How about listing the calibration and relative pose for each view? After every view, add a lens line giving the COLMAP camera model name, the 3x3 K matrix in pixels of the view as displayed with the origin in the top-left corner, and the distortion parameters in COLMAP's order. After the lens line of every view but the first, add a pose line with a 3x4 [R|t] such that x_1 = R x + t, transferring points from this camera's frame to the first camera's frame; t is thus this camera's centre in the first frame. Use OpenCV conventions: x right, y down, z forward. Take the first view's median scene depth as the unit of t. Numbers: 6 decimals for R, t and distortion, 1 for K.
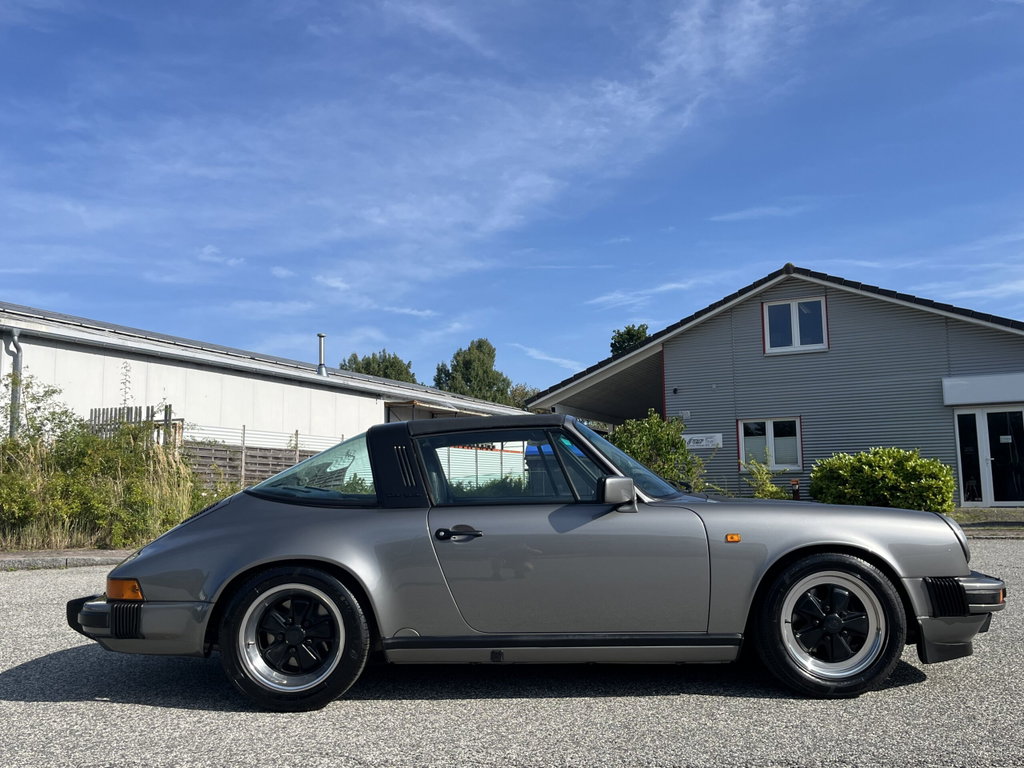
lens RADIAL K [[890.4, 0, 511.7], [0, 890.4, 385.1], [0, 0, 1]] dist [0.028782, -0.017088]
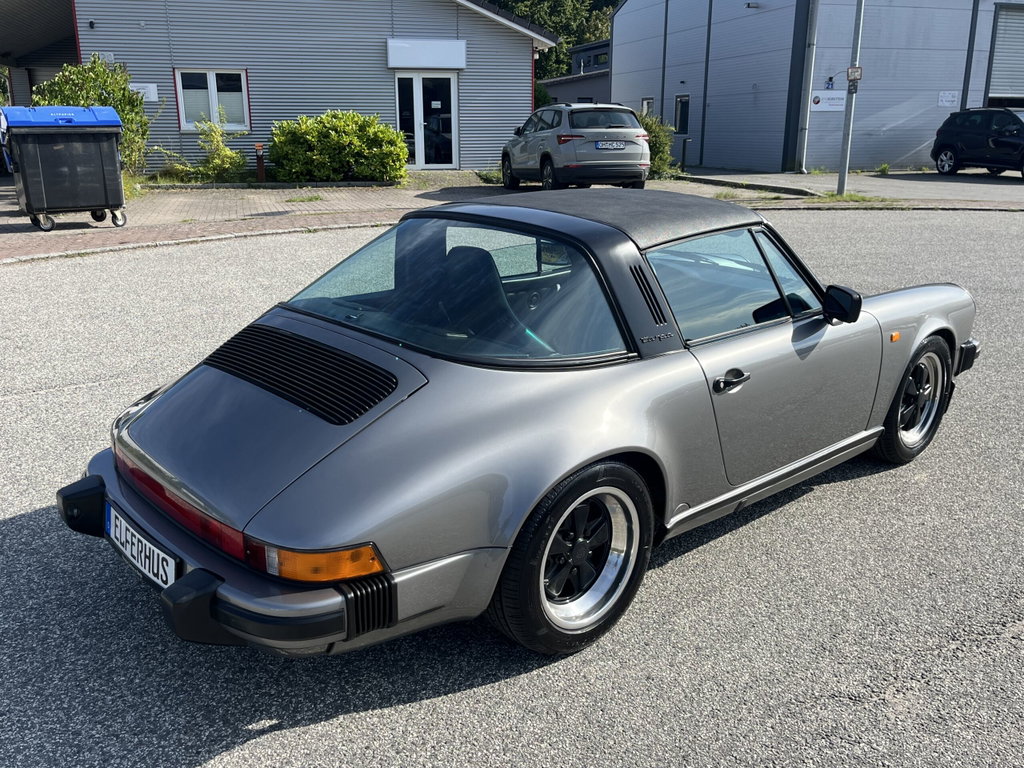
lens RADIAL K [[890.4, 0, 514.4], [0, 890.4, 387.1], [0, 0, 1]] dist [0.028782, -0.017088]
pose [[0.753840, -0.169628, 0.634785, -0.111203], [-0.089819, 0.930429, 0.355295, -0.013035], [-0.650891, -0.324851, 0.686158, 0.097860]]
